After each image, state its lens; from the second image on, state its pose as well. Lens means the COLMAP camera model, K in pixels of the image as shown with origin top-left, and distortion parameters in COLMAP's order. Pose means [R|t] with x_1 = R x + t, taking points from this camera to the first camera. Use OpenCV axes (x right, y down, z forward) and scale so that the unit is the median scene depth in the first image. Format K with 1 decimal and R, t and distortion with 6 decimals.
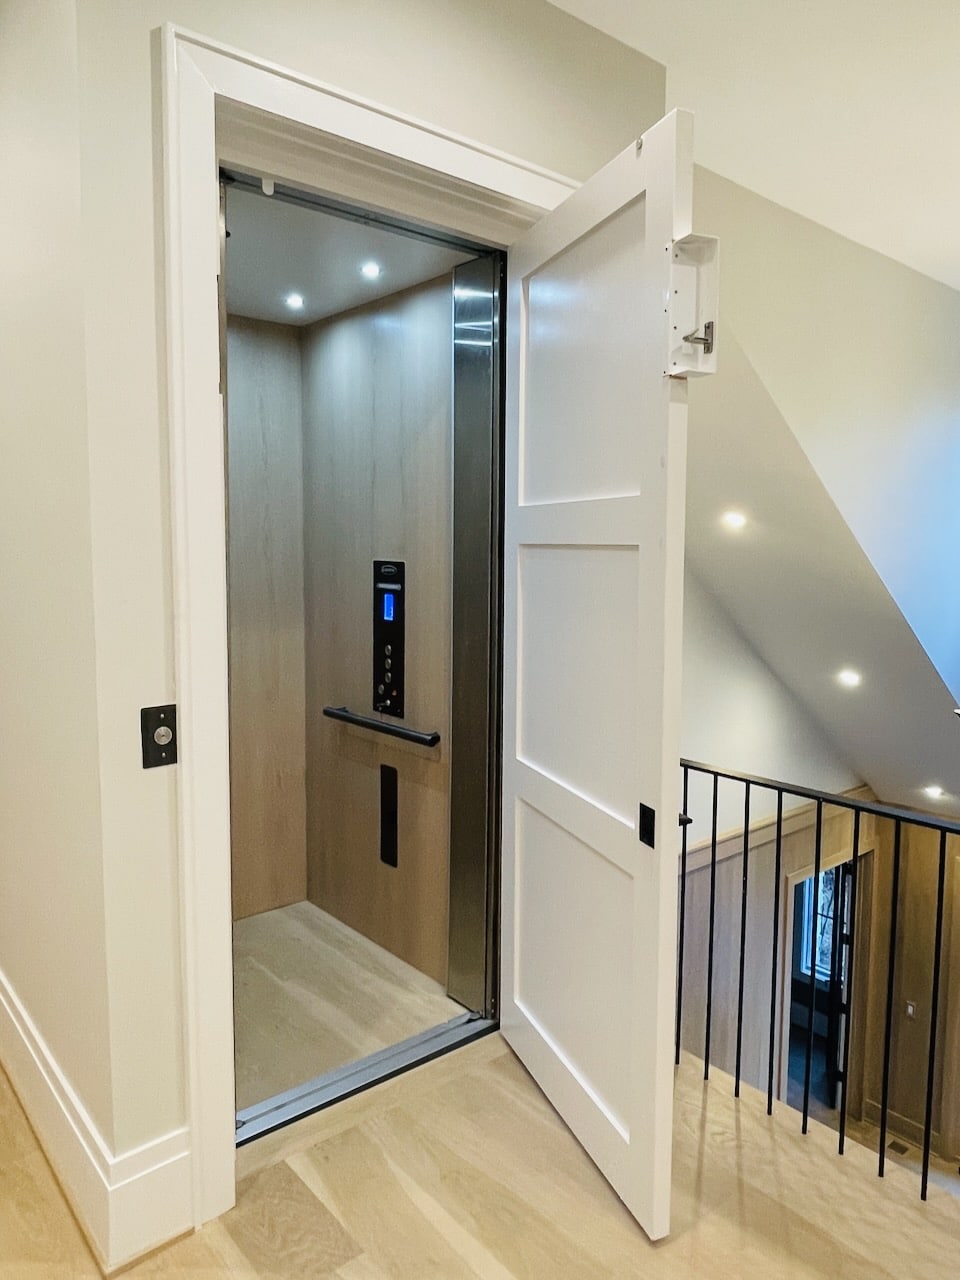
lens RADIAL K [[824.5, 0, 480.0], [0, 824.5, 640.0], [0, 0, 1]] dist [0.019297, -0.026064]
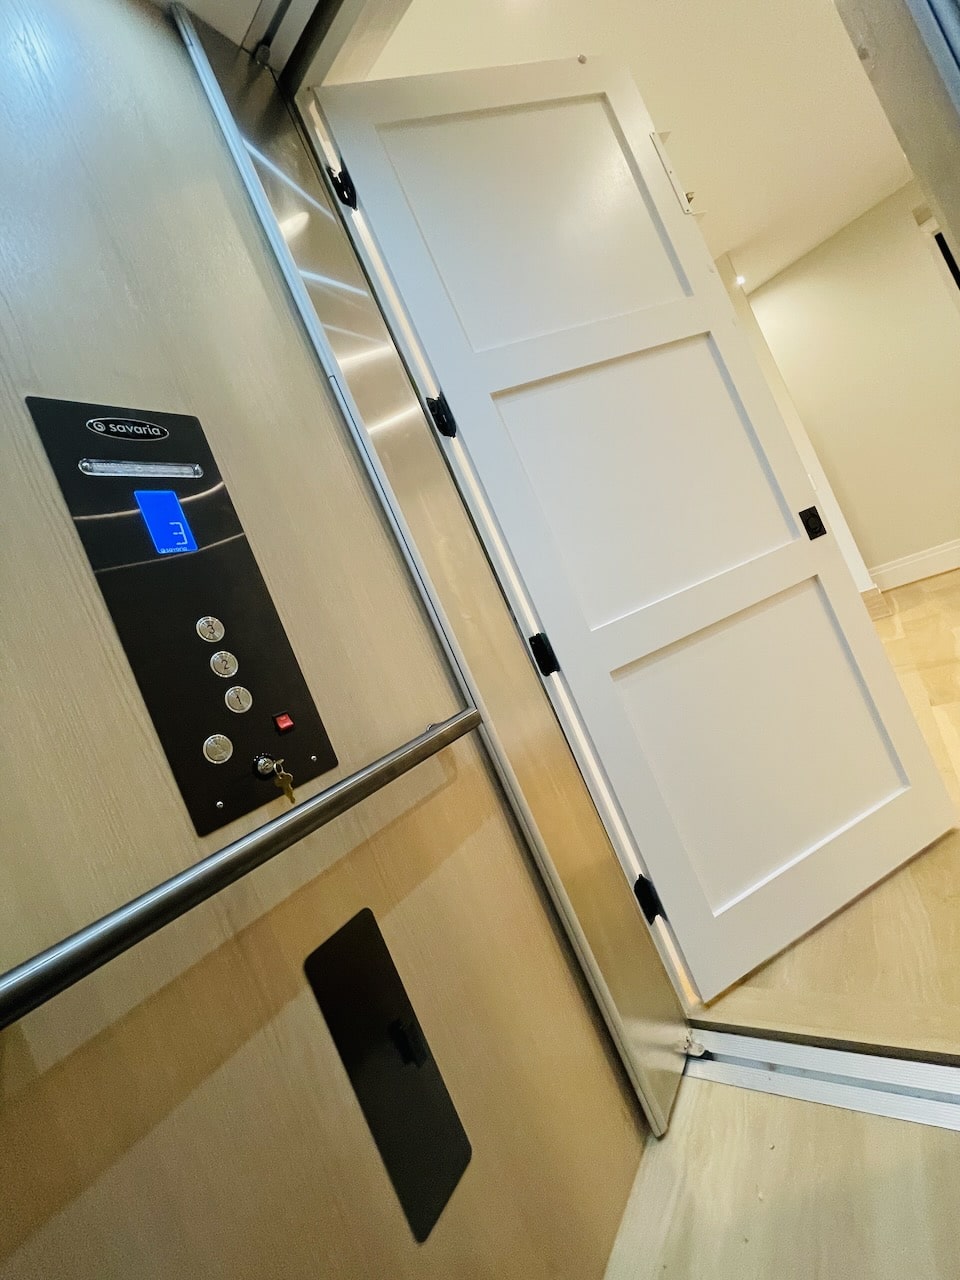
lens RADIAL K [[510.1, 0, 480.0], [0, 510.1, 640.0], [0, 0, 1]] dist [-0.015102, -0.000039]
pose [[-0.175631, 0.085646, 0.980723, -0.348235], [0.486235, 0.873762, 0.010771, 0.071367], [-0.855996, 0.478753, -0.195104, 0.939752]]
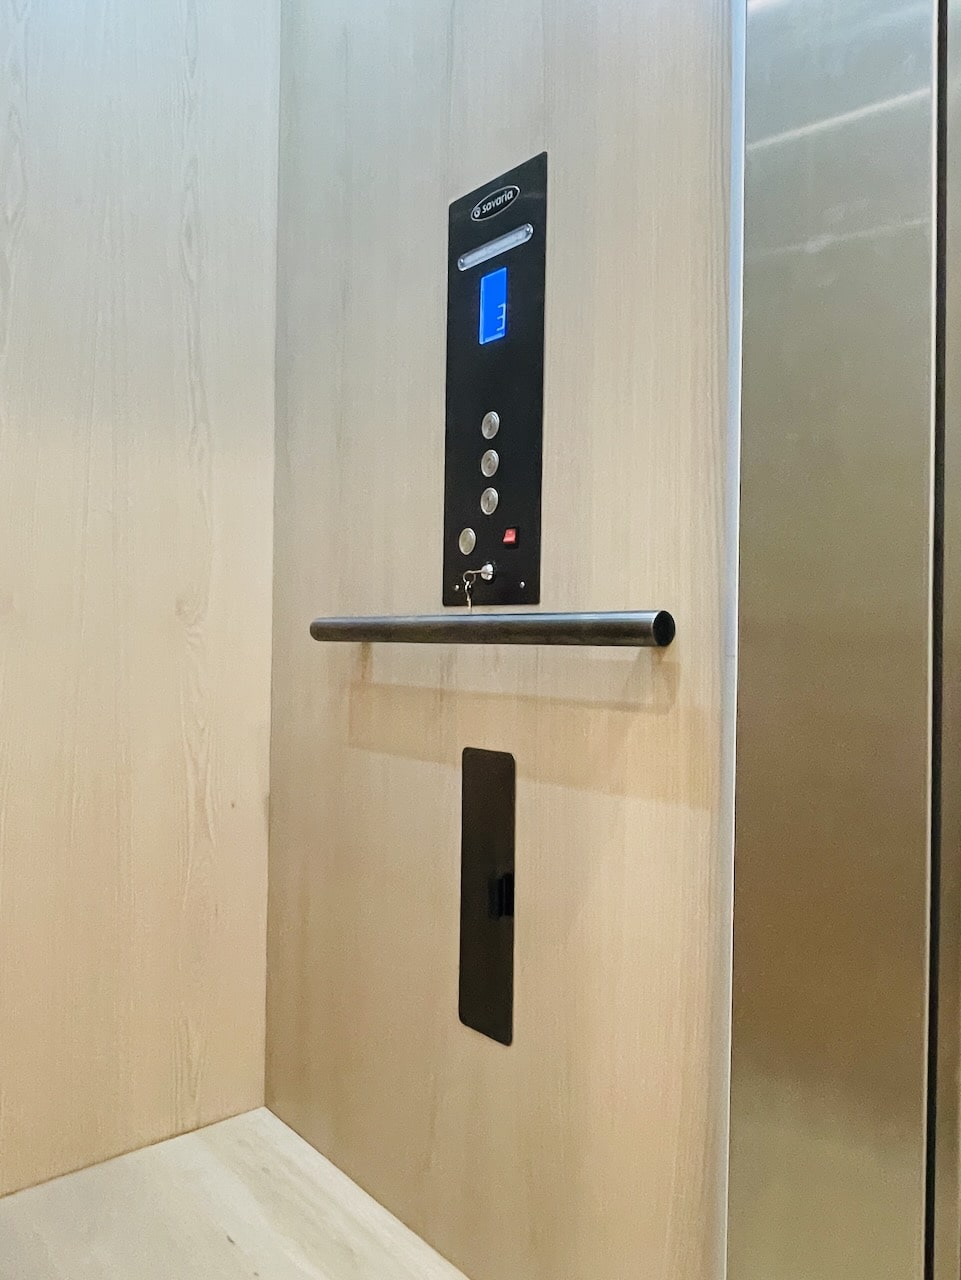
lens RADIAL K [[935.3, 0, 480.5], [0, 935.3, 640.0], [0, 0, 1]] dist [-0.005864, -0.003380]
pose [[0.999716, 0.001199, -0.023789, -0.105158], [-0.003556, 0.995051, -0.099303, 0.146471], [0.023552, 0.099359, 0.994773, 0.597755]]
